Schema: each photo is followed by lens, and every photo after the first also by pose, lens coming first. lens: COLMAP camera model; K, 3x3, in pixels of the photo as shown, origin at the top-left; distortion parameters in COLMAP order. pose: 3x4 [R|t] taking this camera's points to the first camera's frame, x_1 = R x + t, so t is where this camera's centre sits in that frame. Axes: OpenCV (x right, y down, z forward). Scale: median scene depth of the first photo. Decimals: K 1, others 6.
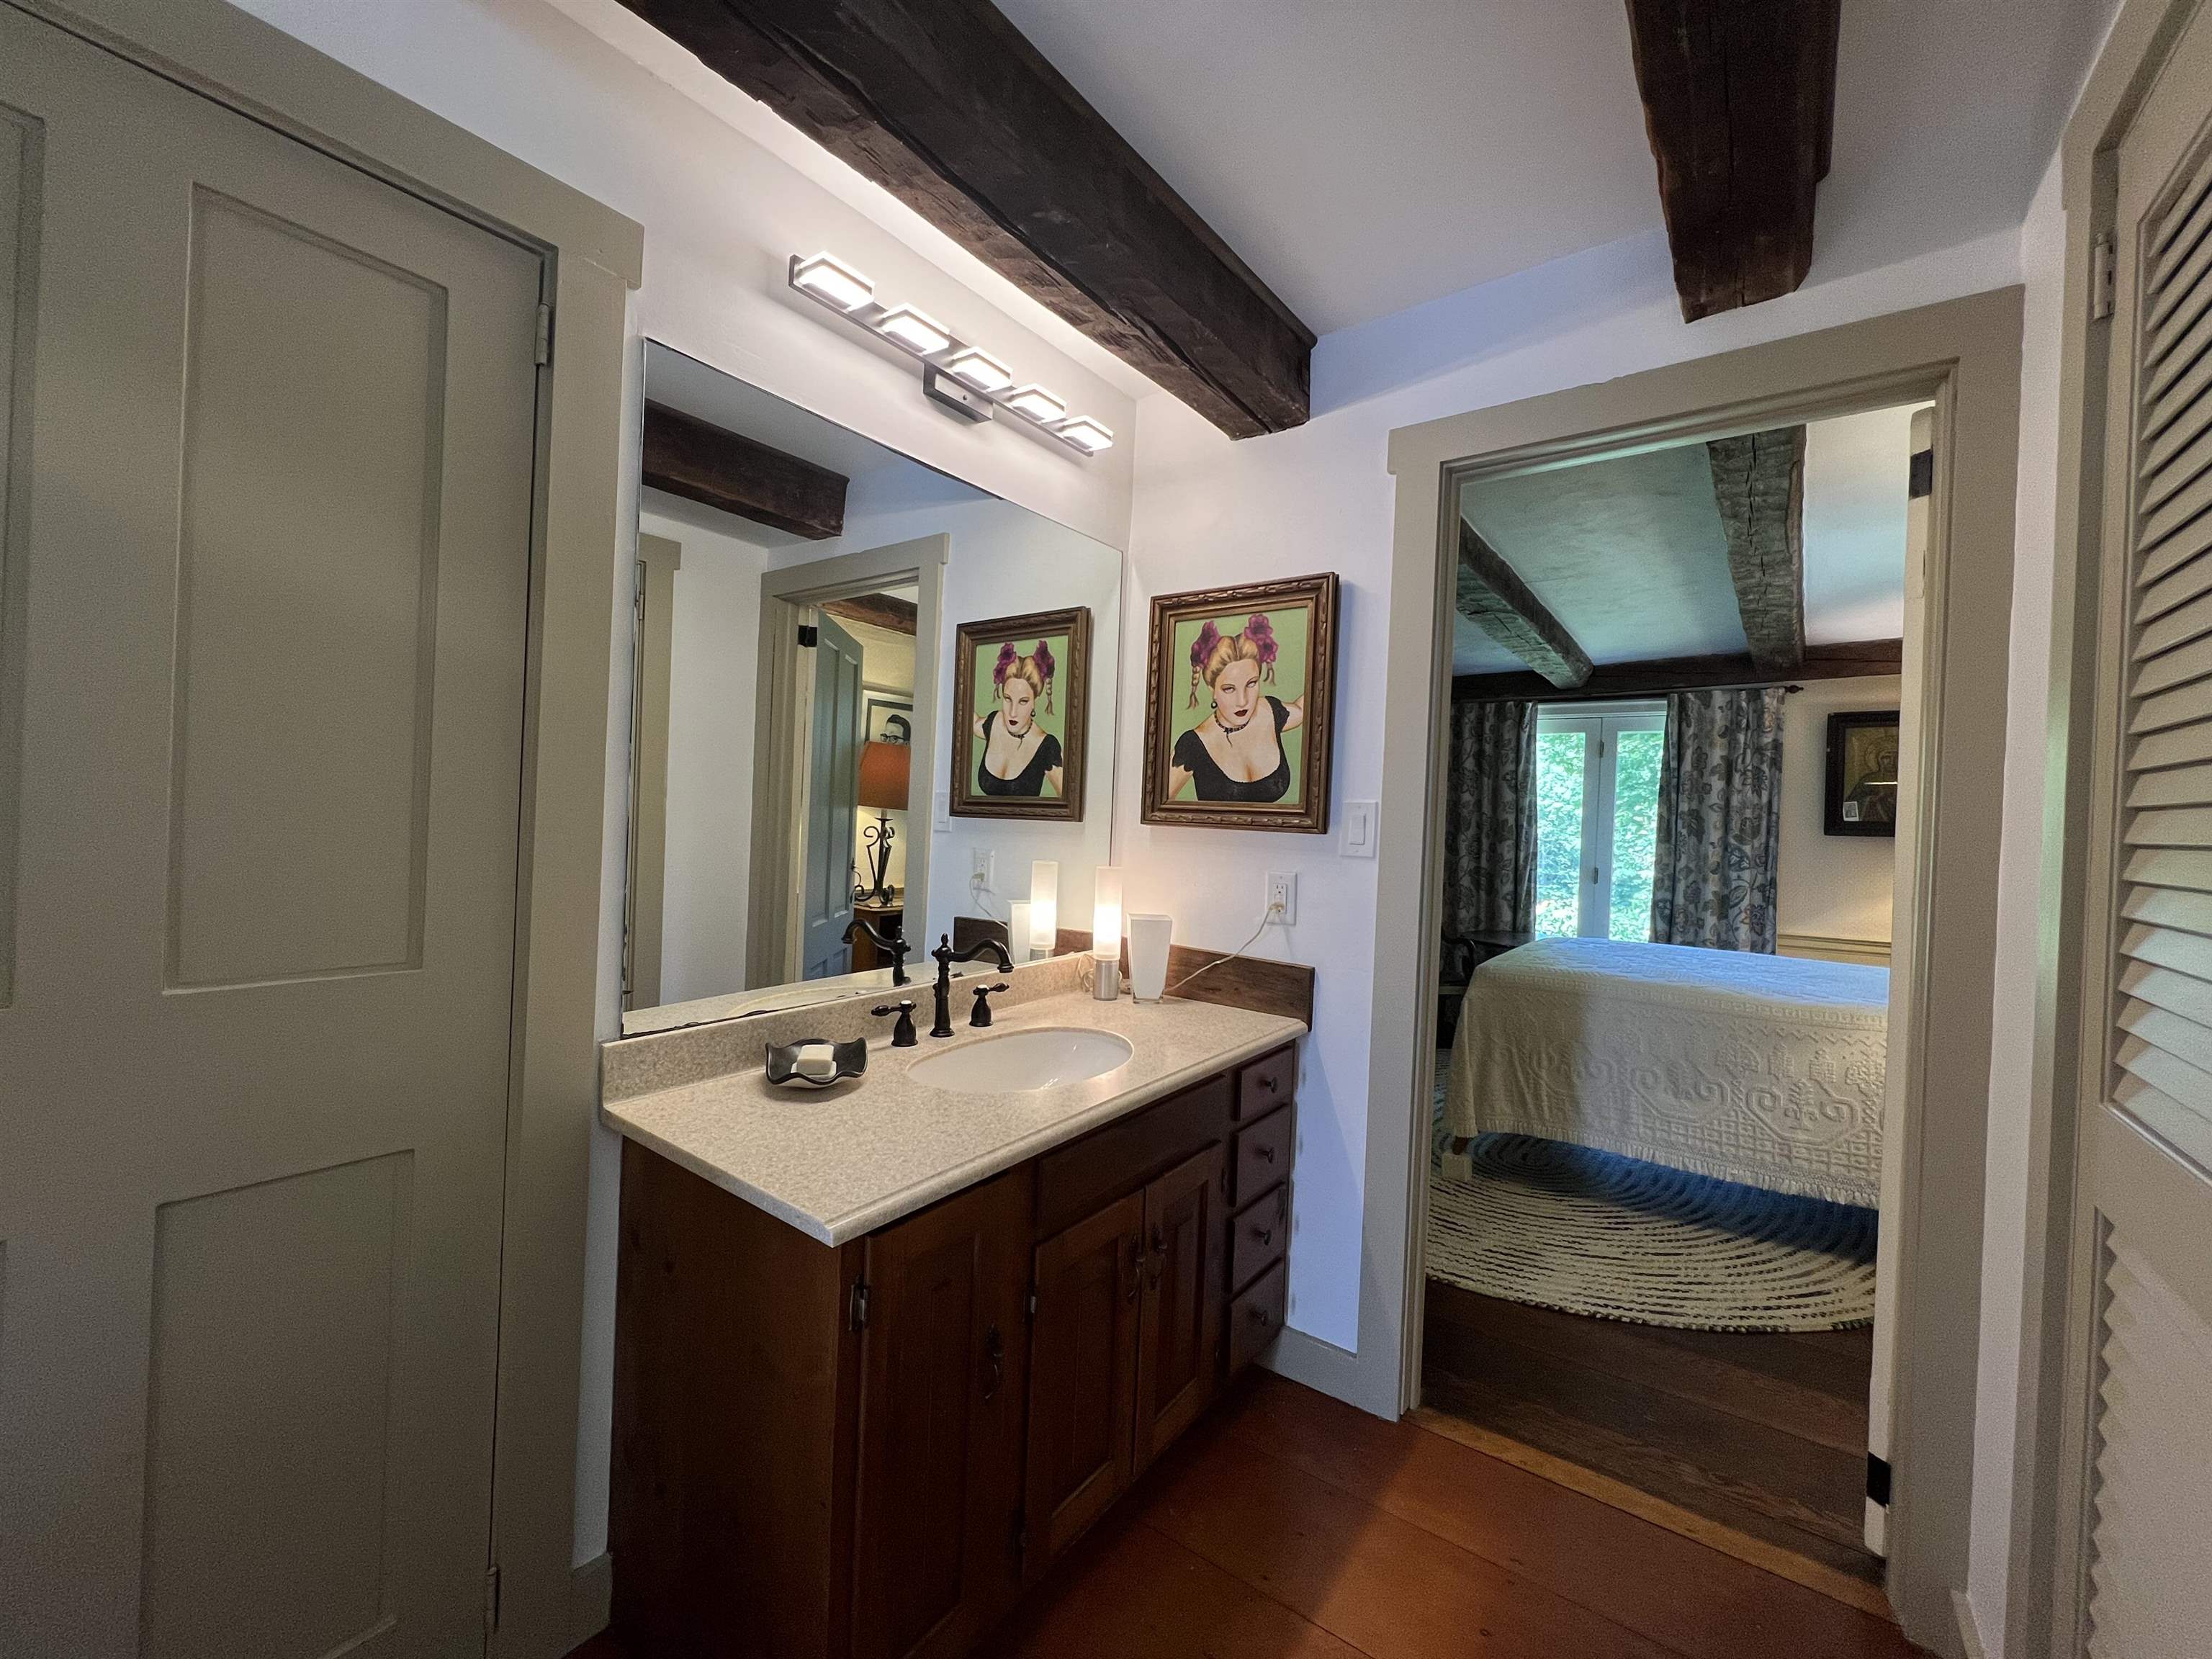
lens RADIAL K [[872.0, 0, 1098.7], [0, 872.0, 816.4], [0, 0, 1]] dist [-0.004164, -0.000202]
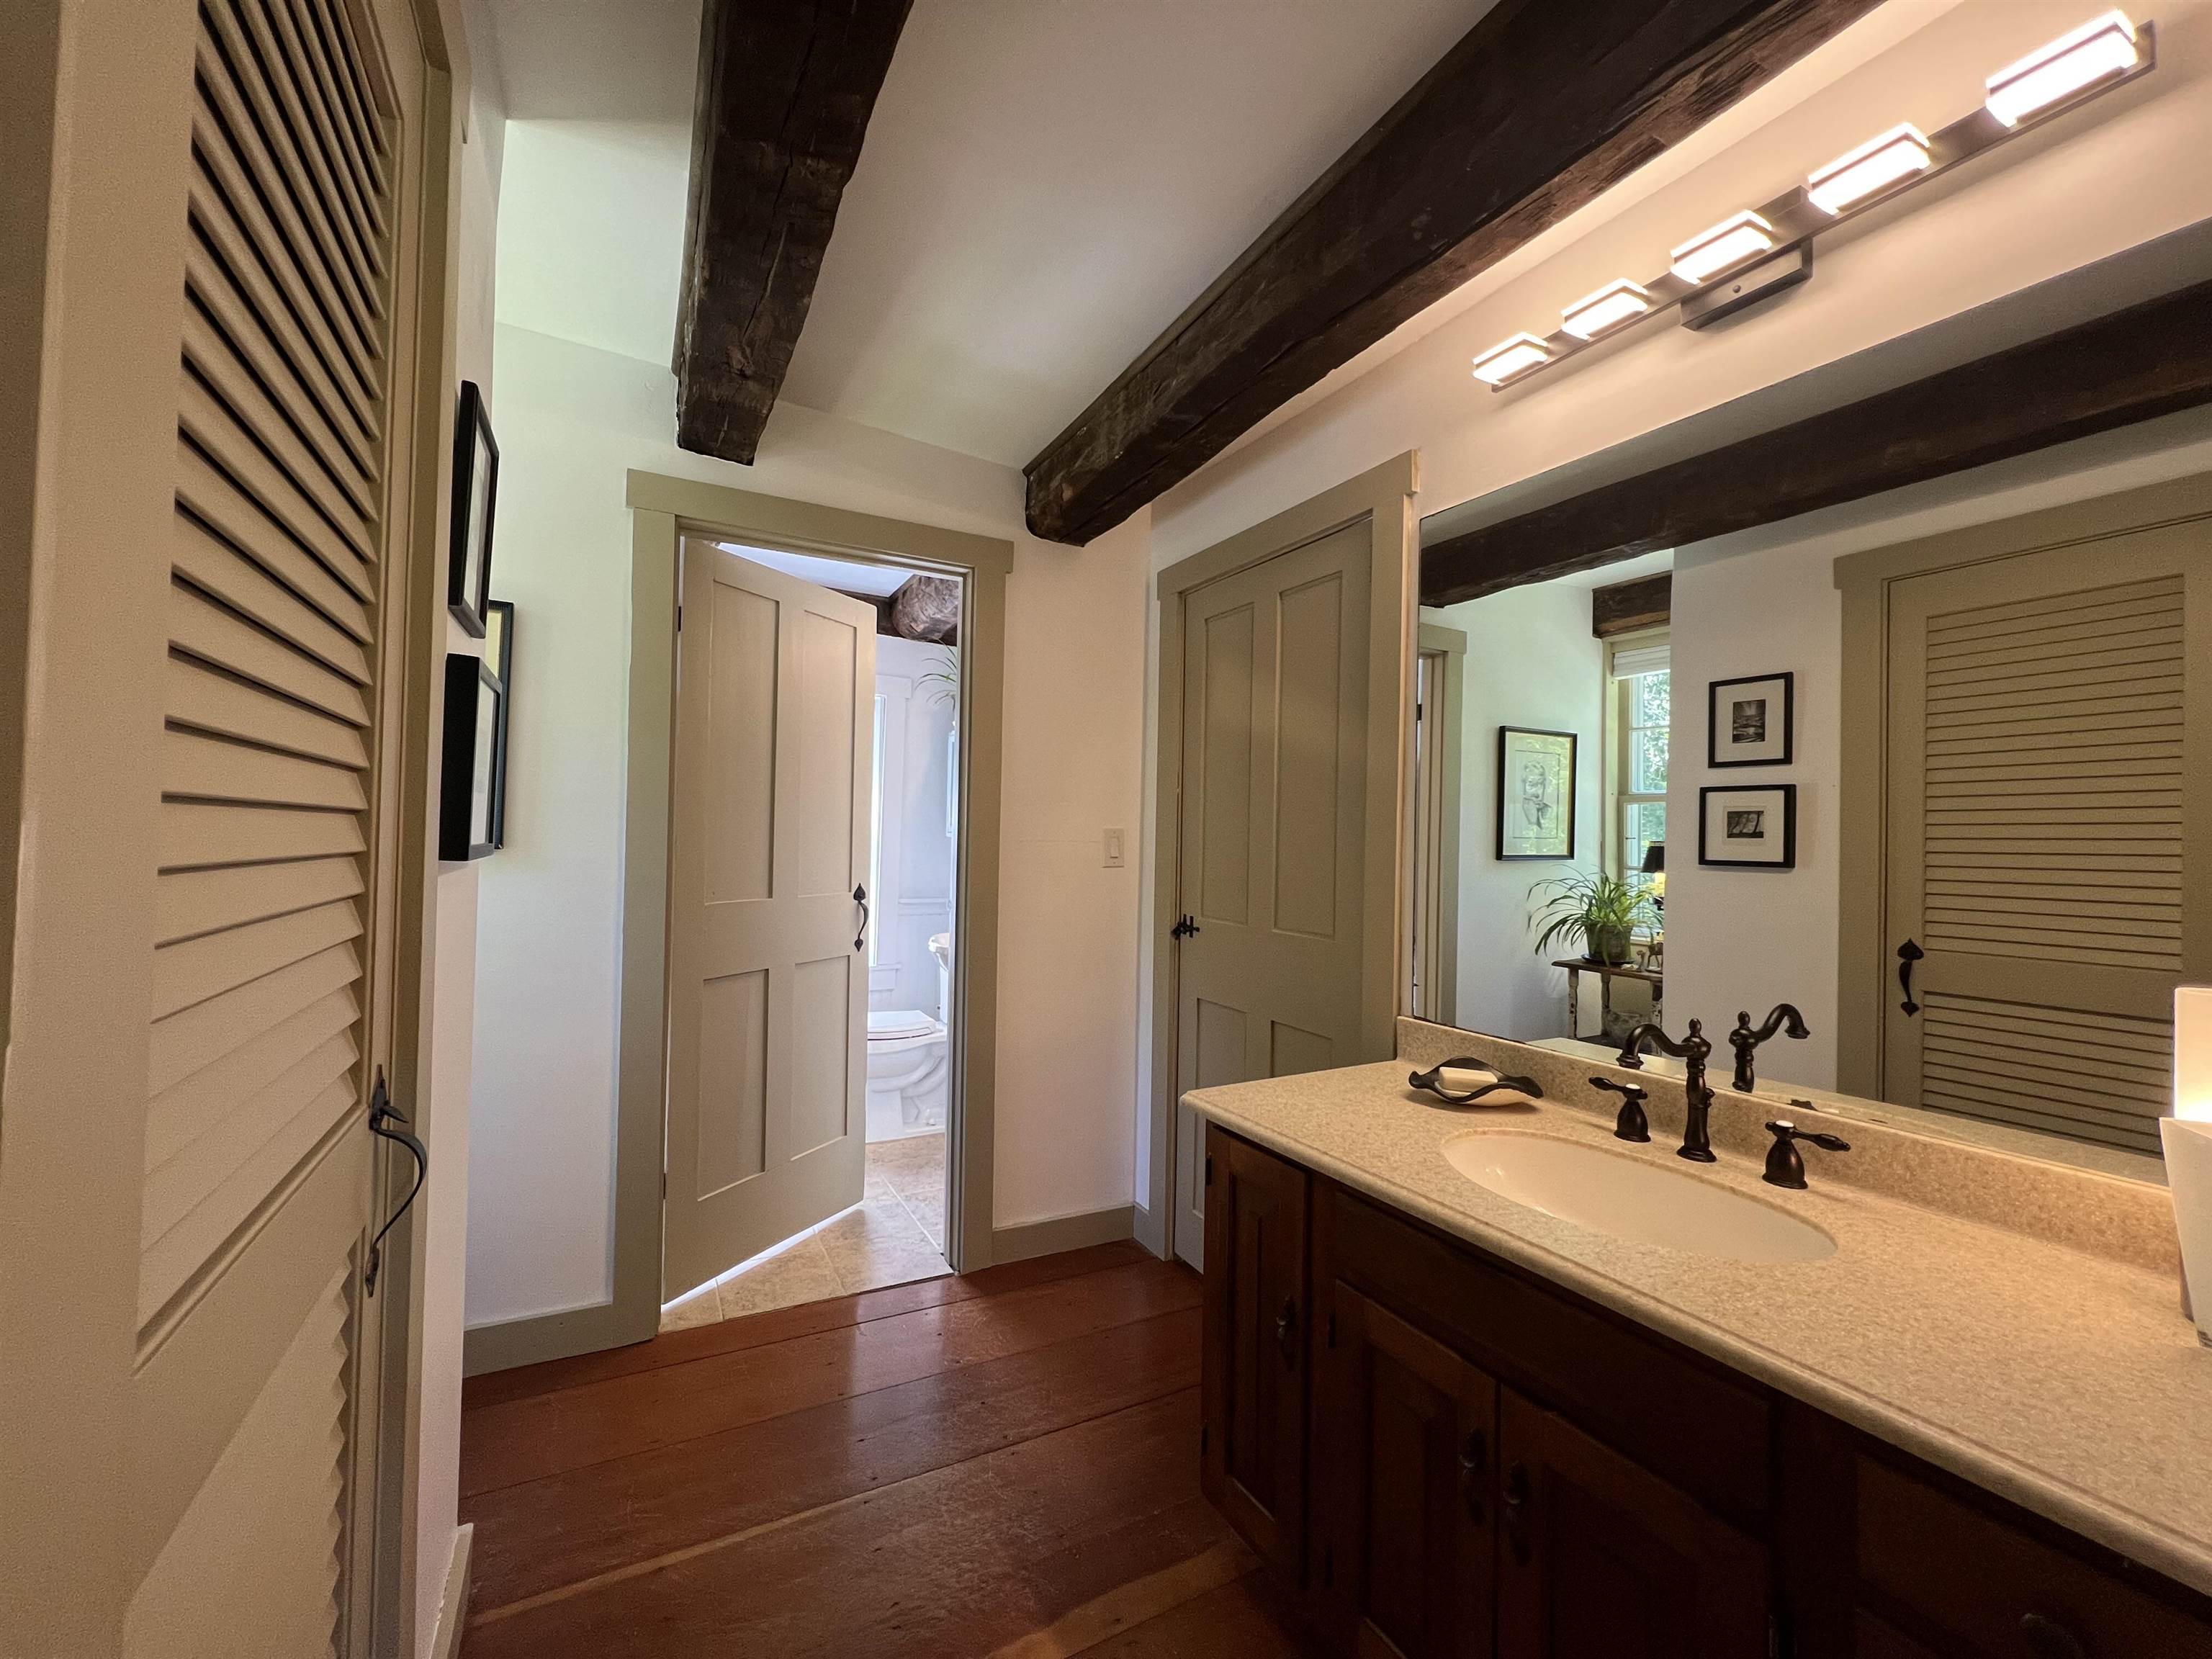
lens RADIAL K [[891.8, 0, 1109.6], [0, 891.8, 815.3], [0, 0, 1]] dist [-0.000235, 0.000052]
pose [[-0.405227, -0.071341, -0.911428, 1.318484], [-0.042882, 0.997337, -0.058999, 0.049853], [0.913210, 0.015176, -0.407207, 1.538648]]
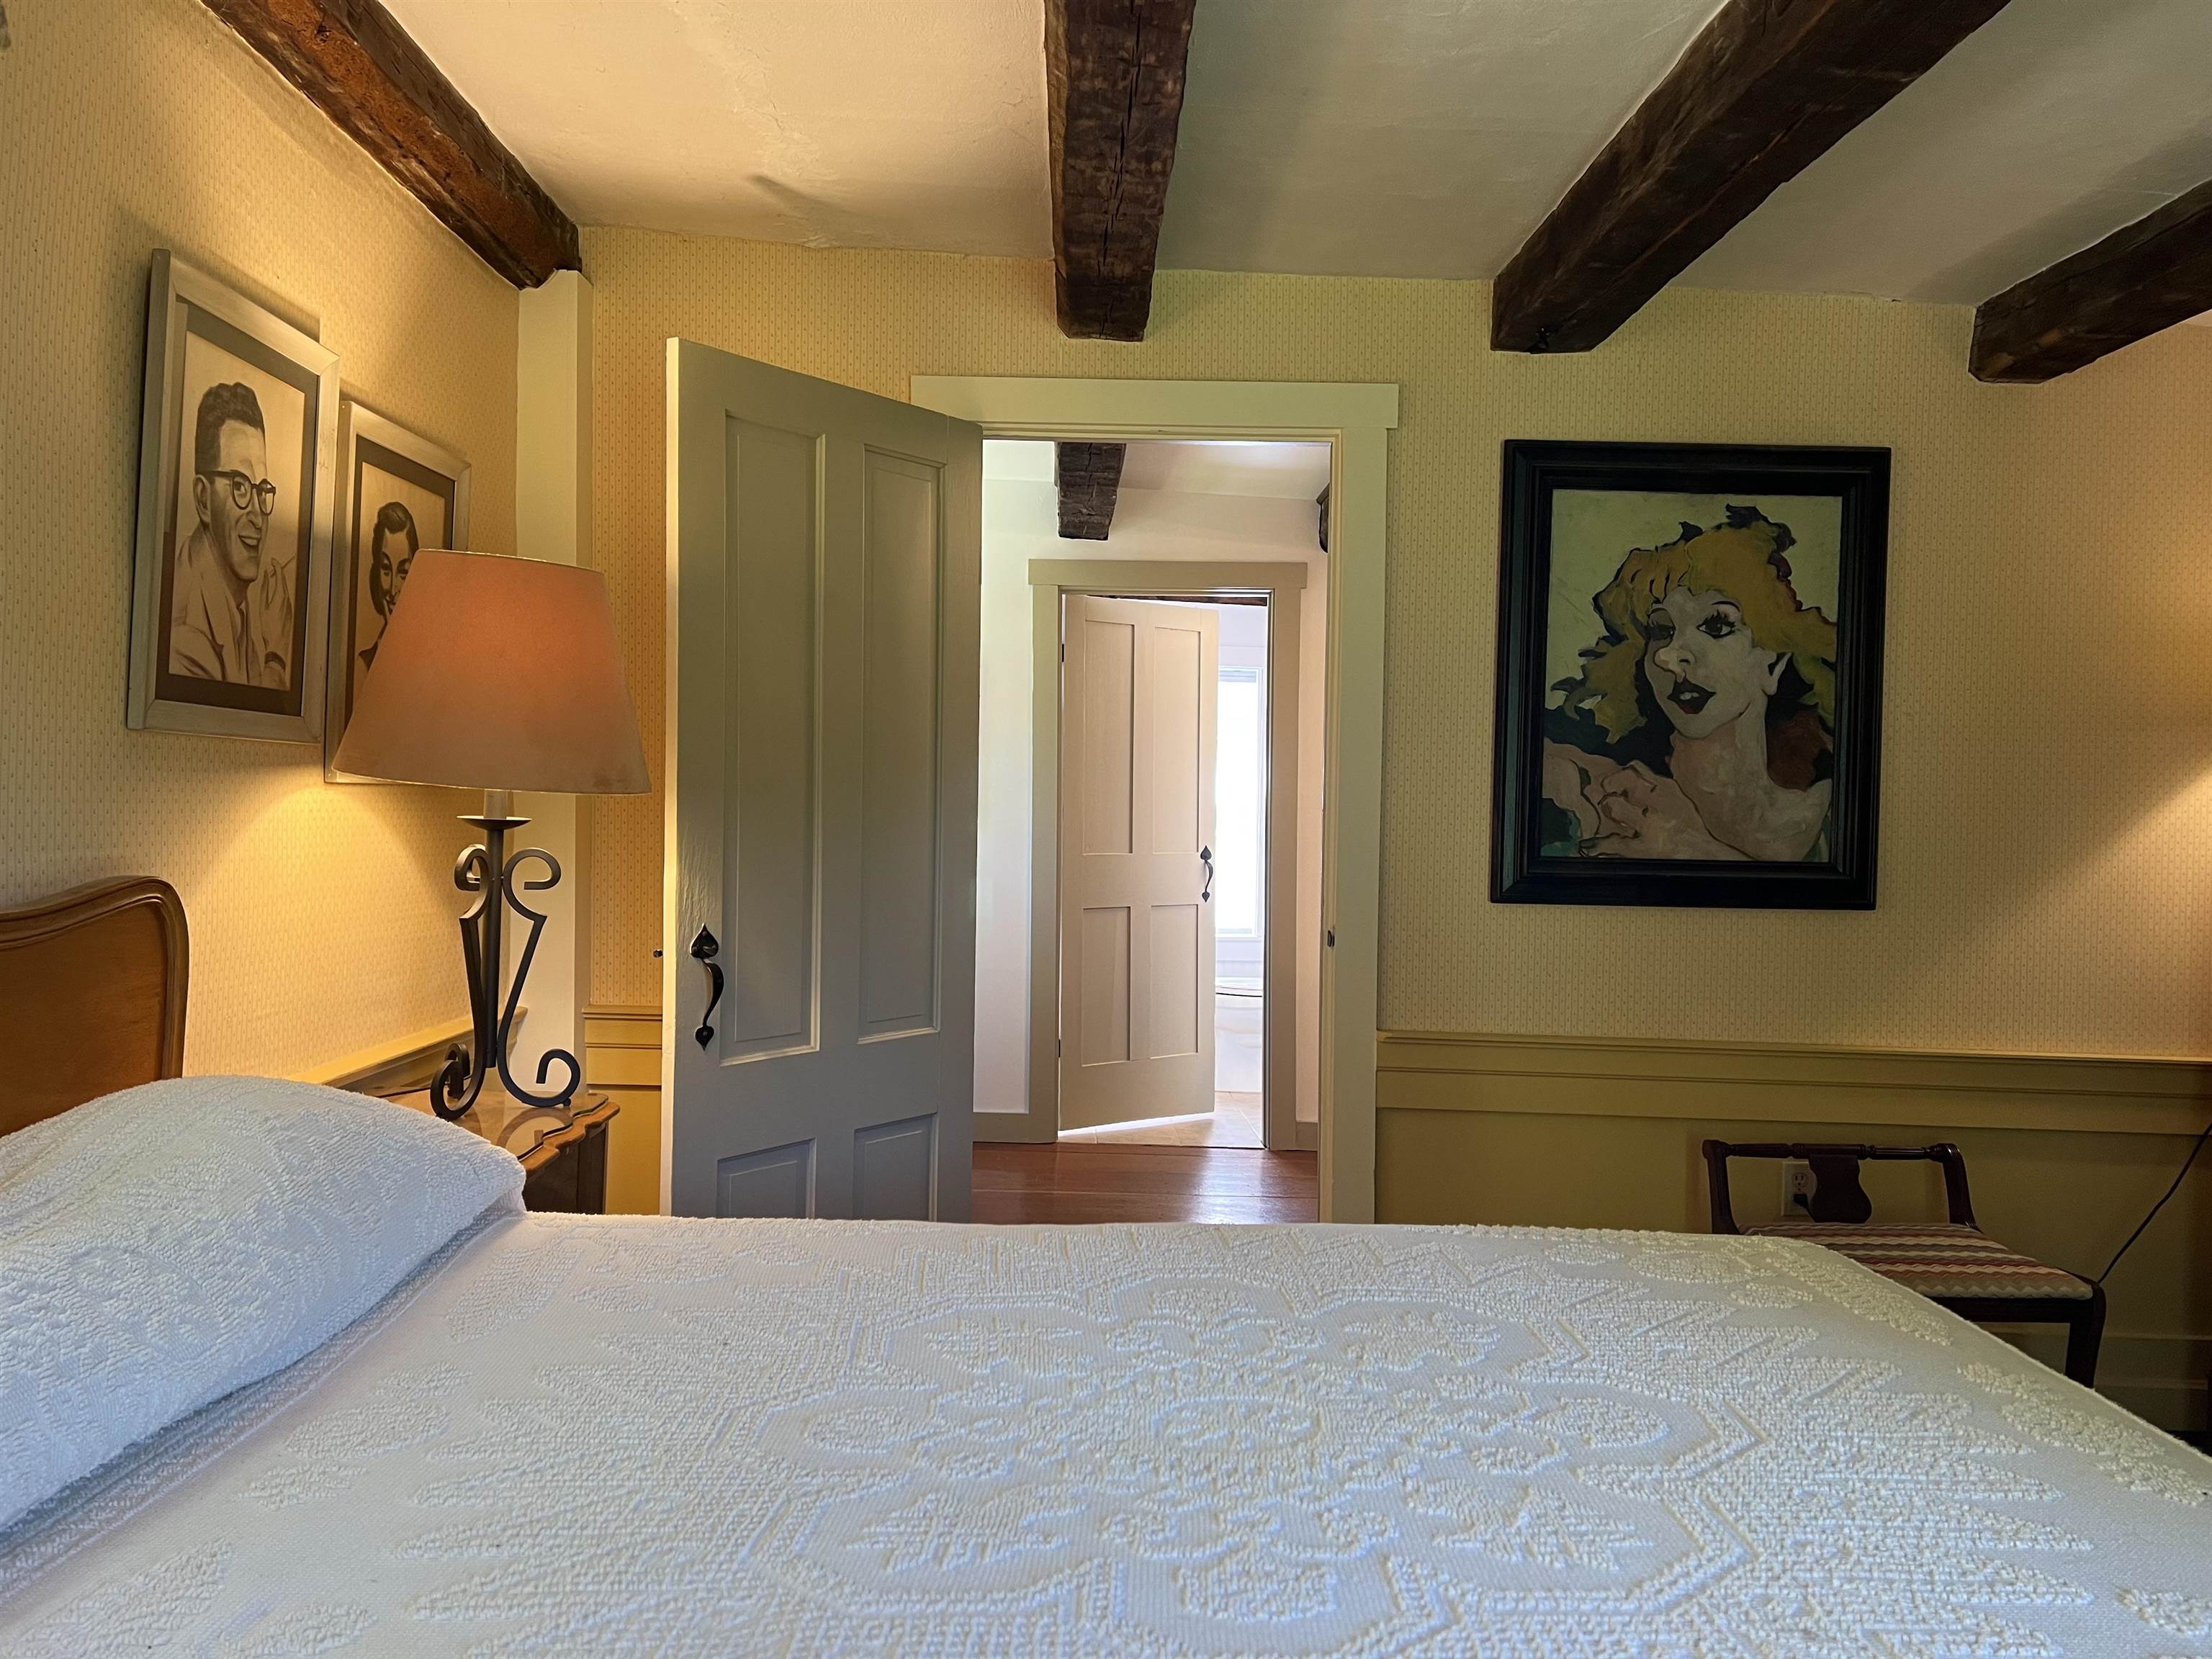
lens RADIAL K [[1651.8, 0, 1103.6], [0, 1651.8, 826.3], [0, 0, 1]] dist [0.005292, 0.000792]
pose [[-0.770605, -0.050575, -0.635303, 2.261923], [-0.051228, 0.998536, -0.017353, 0.114985], [0.635251, 0.019173, -0.772068, 2.814406]]
